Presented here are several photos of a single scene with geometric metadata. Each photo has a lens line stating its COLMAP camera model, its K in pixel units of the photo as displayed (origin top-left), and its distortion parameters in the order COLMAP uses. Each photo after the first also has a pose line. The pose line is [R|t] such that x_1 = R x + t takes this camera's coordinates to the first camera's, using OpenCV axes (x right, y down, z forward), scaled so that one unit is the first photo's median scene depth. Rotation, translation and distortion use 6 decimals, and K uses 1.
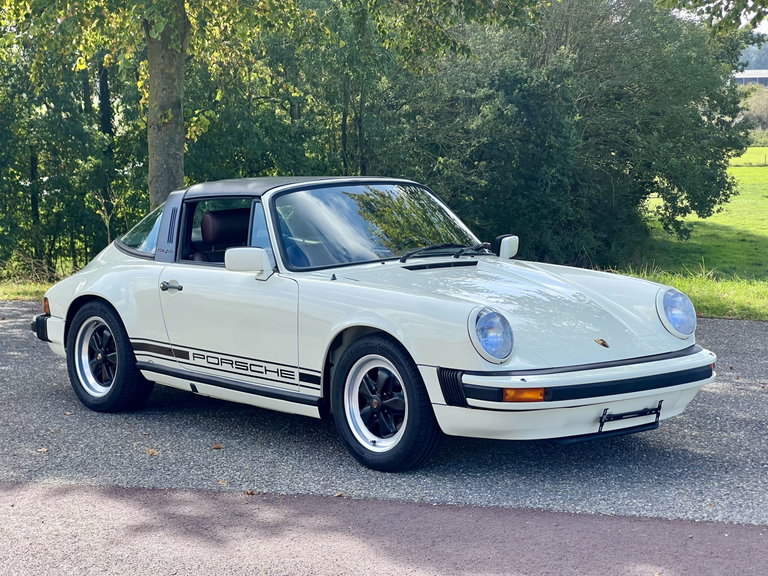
lens RADIAL K [[1704.1, 0, 378.9], [0, 1704.1, 281.1], [0, 0, 1]] dist [0.079566, 0.000000]
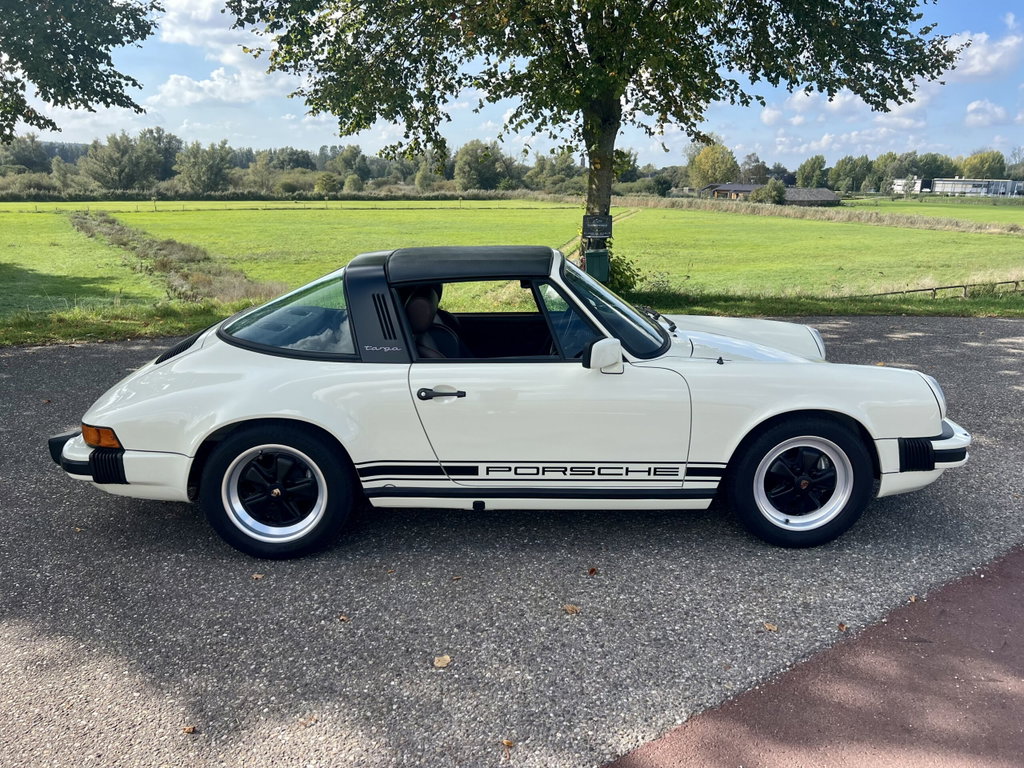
lens RADIAL K [[782.8, 0, 517.7], [0, 782.8, 381.9], [0, 0, 1]] dist [0.034024, -0.041735]
pose [[0.627144, -0.174732, 0.759052, -0.391077], [0.060814, 0.982523, 0.175929, -0.067061], [-0.776526, -0.064172, 0.626809, 0.761076]]
